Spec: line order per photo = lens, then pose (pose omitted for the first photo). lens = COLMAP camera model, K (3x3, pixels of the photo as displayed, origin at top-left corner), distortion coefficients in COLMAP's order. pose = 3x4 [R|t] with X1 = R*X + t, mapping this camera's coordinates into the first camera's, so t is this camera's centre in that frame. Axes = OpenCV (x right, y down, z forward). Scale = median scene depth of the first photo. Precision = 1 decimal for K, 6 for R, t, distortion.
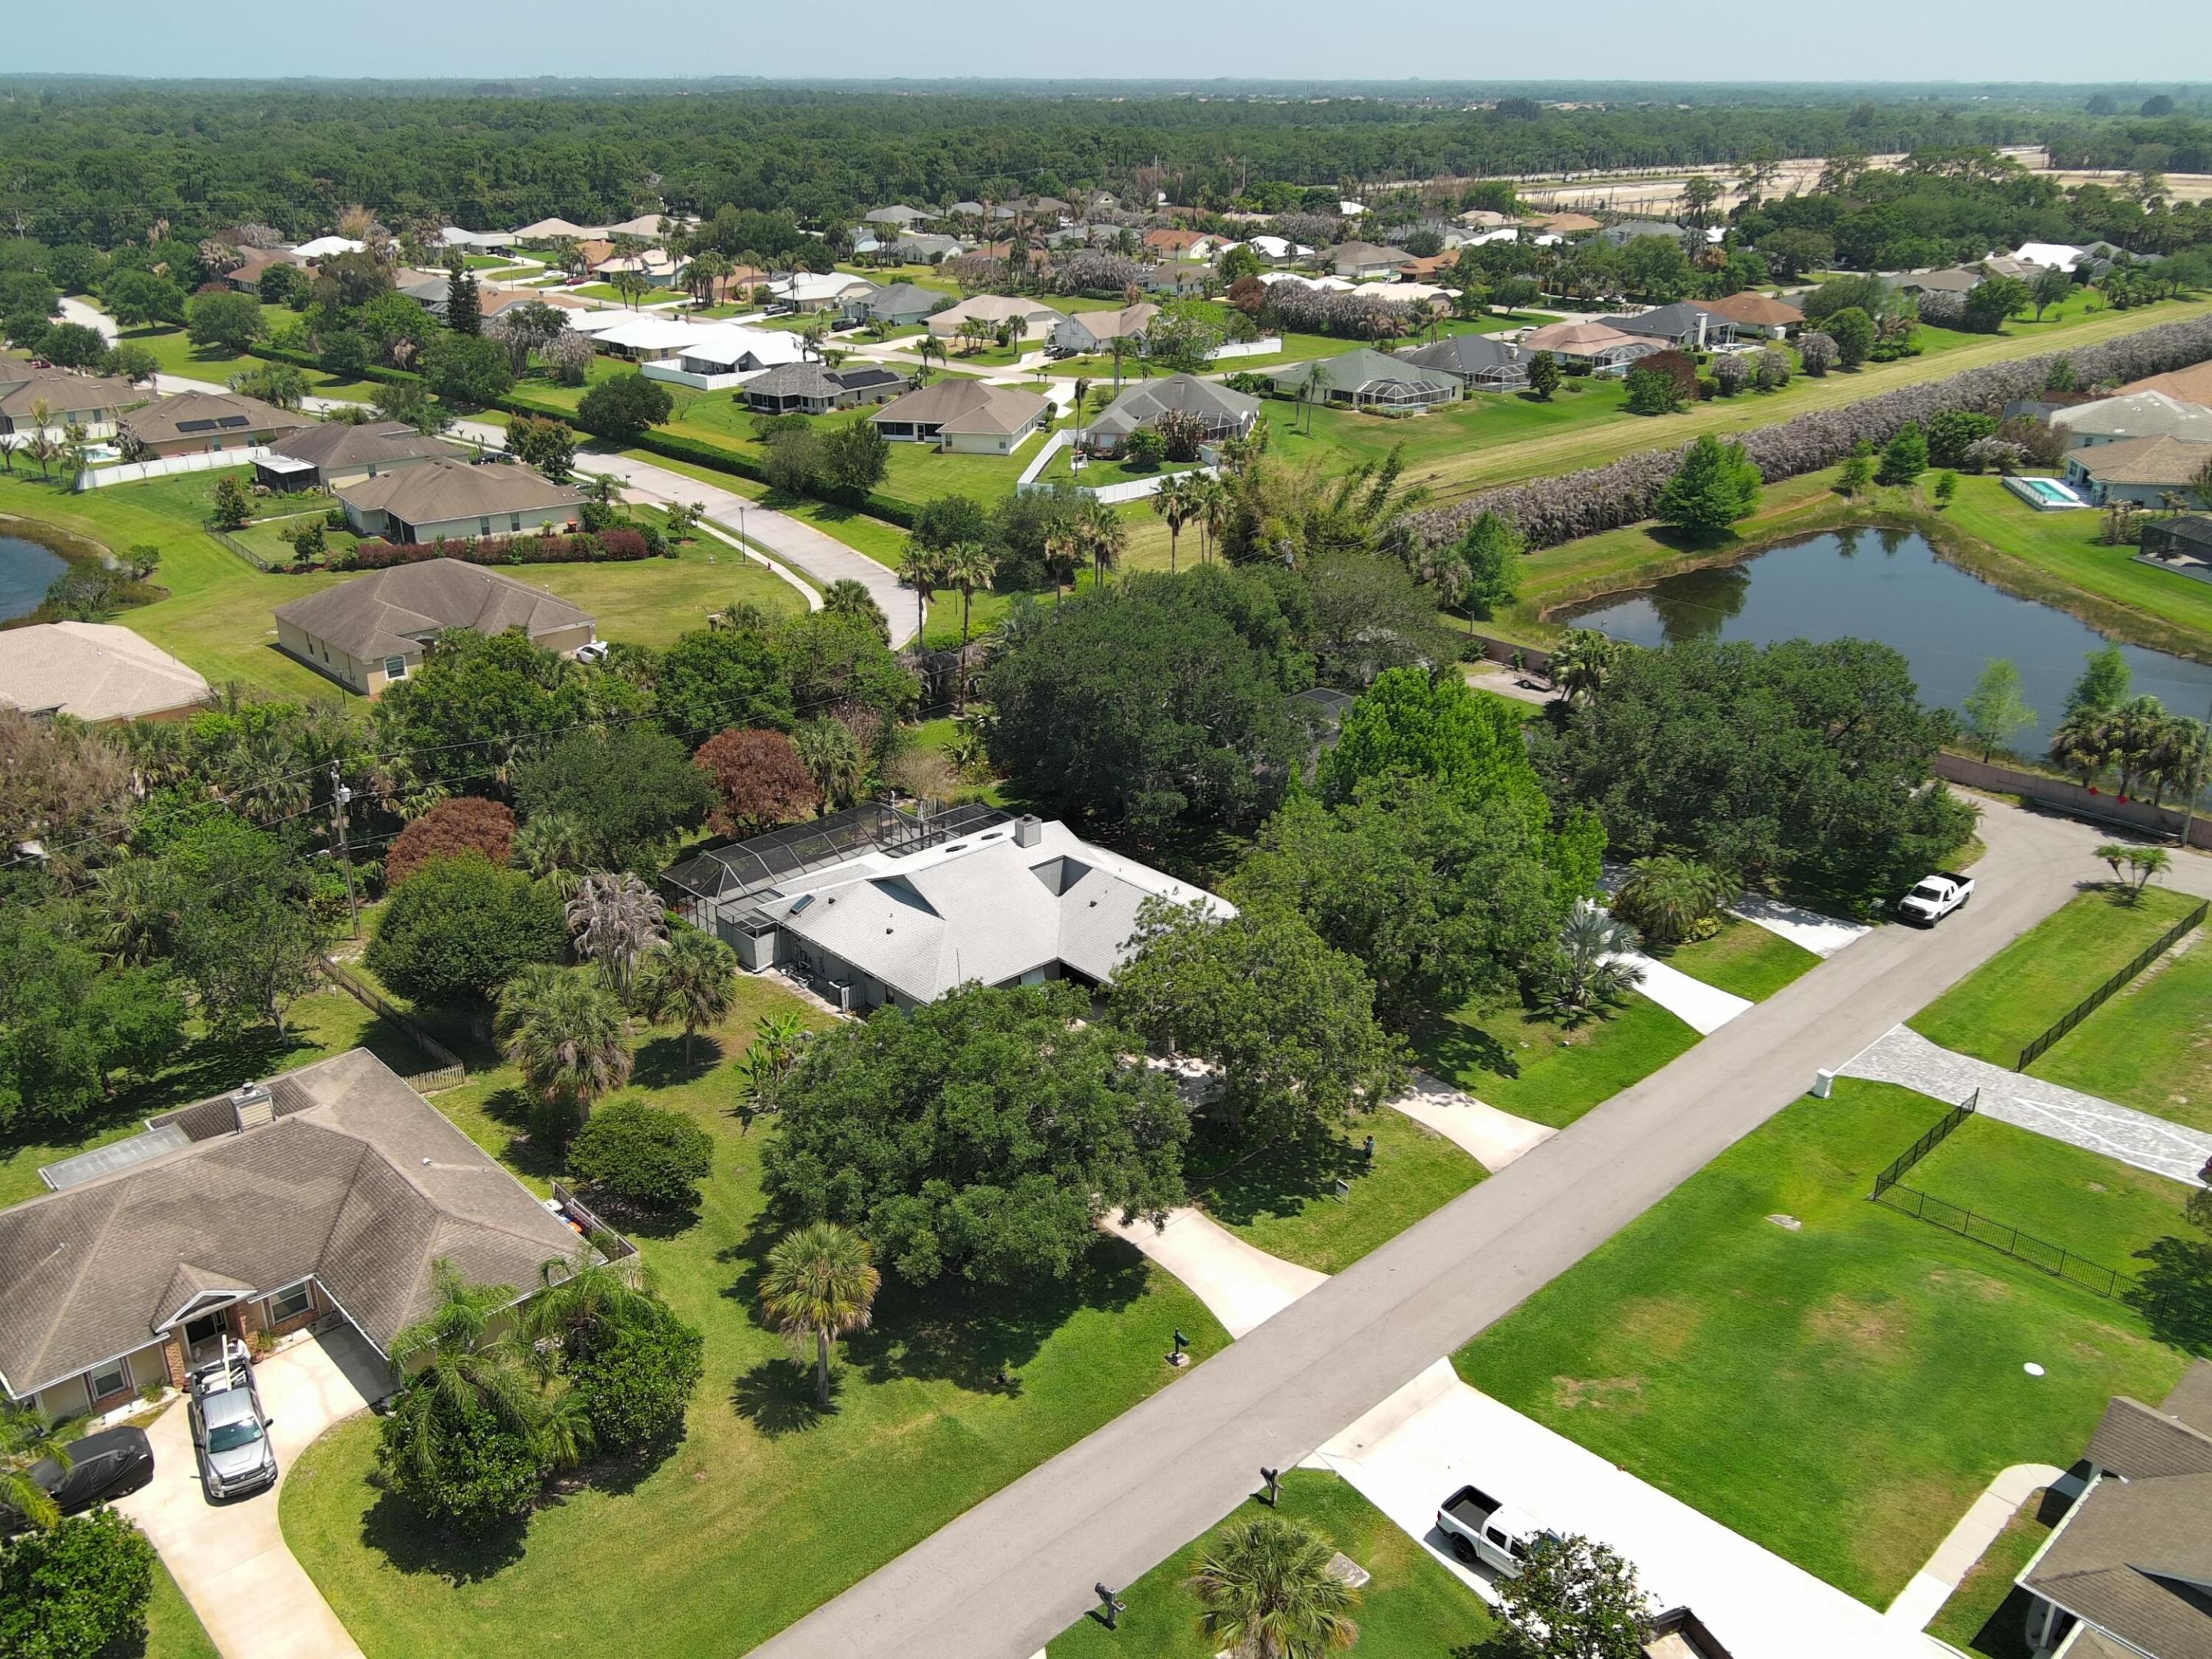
lens RADIAL K [[1817.0, 0, 1113.6], [0, 1817.0, 838.6], [0, 0, 1]] dist [0.006825, -0.008384]
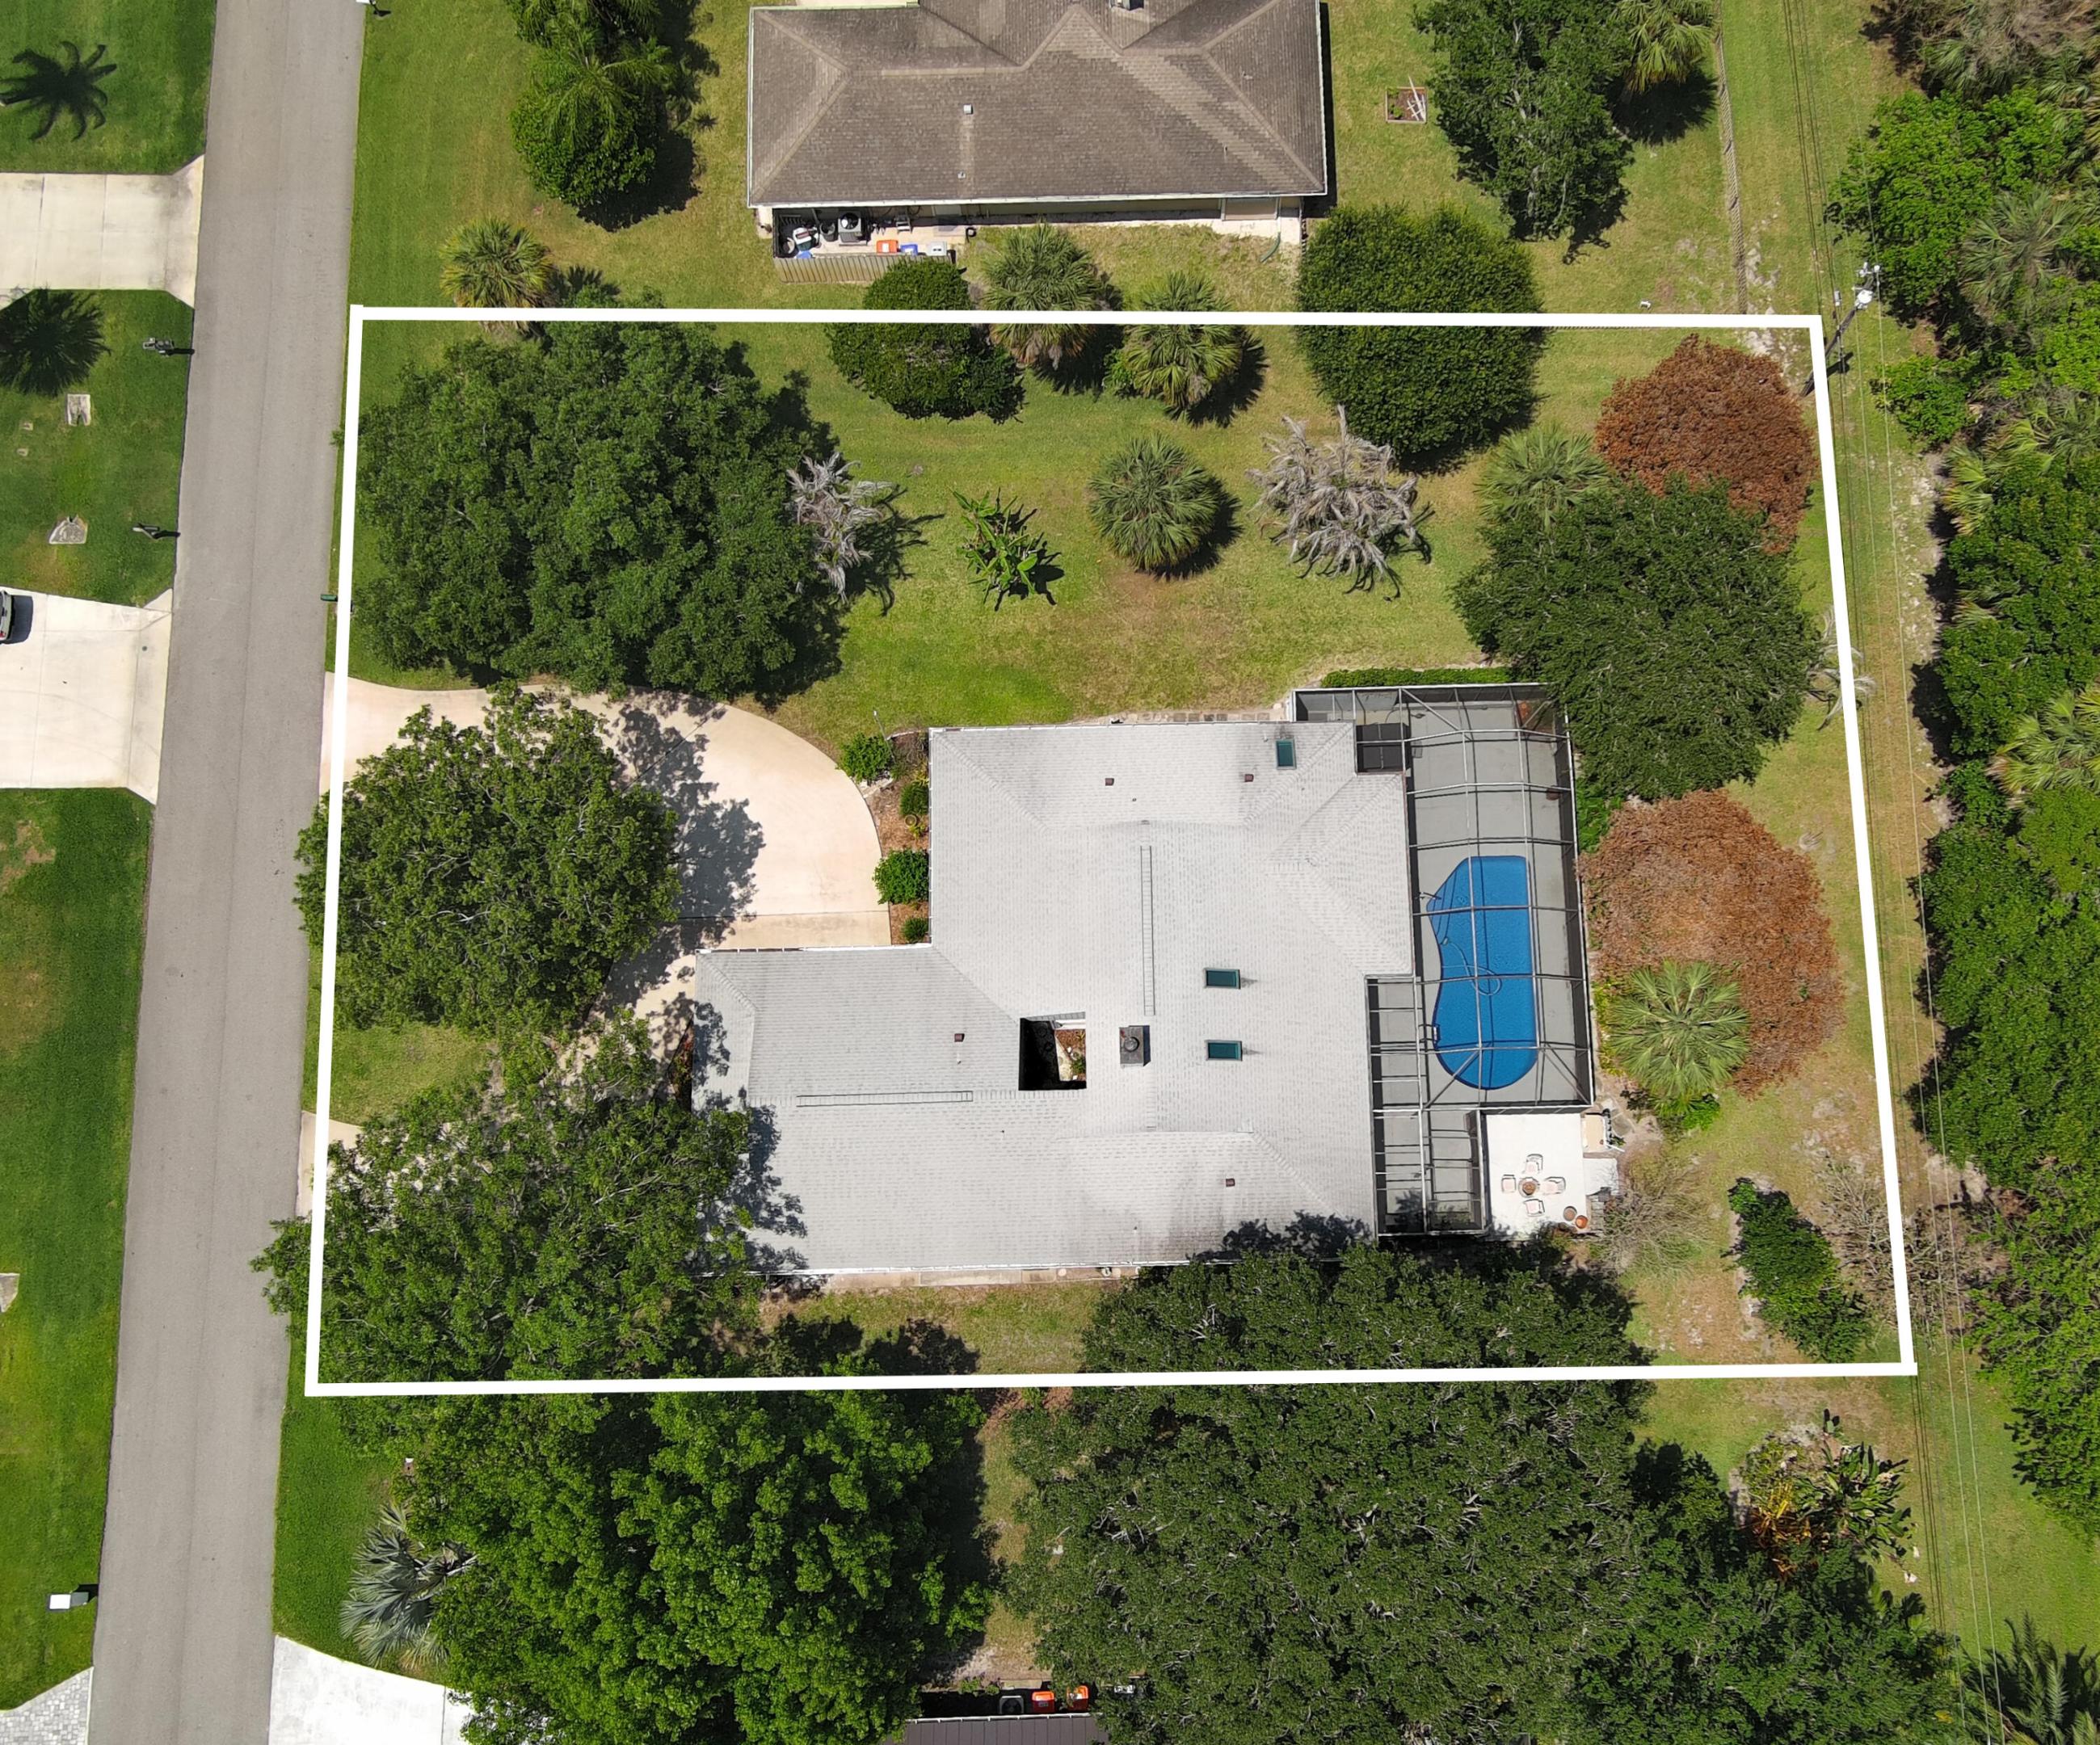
lens RADIAL K [[2074.8, 0, 1145.5], [0, 2074.8, 899.0], [0, 0, 1]] dist [0.008532, -0.013066]
pose [[-0.672137, 0.724248, -0.153936, 0.024526], [-0.293787, -0.070028, 0.953302, -0.750985], [0.679647, 0.685975, 0.259843, 0.864012]]
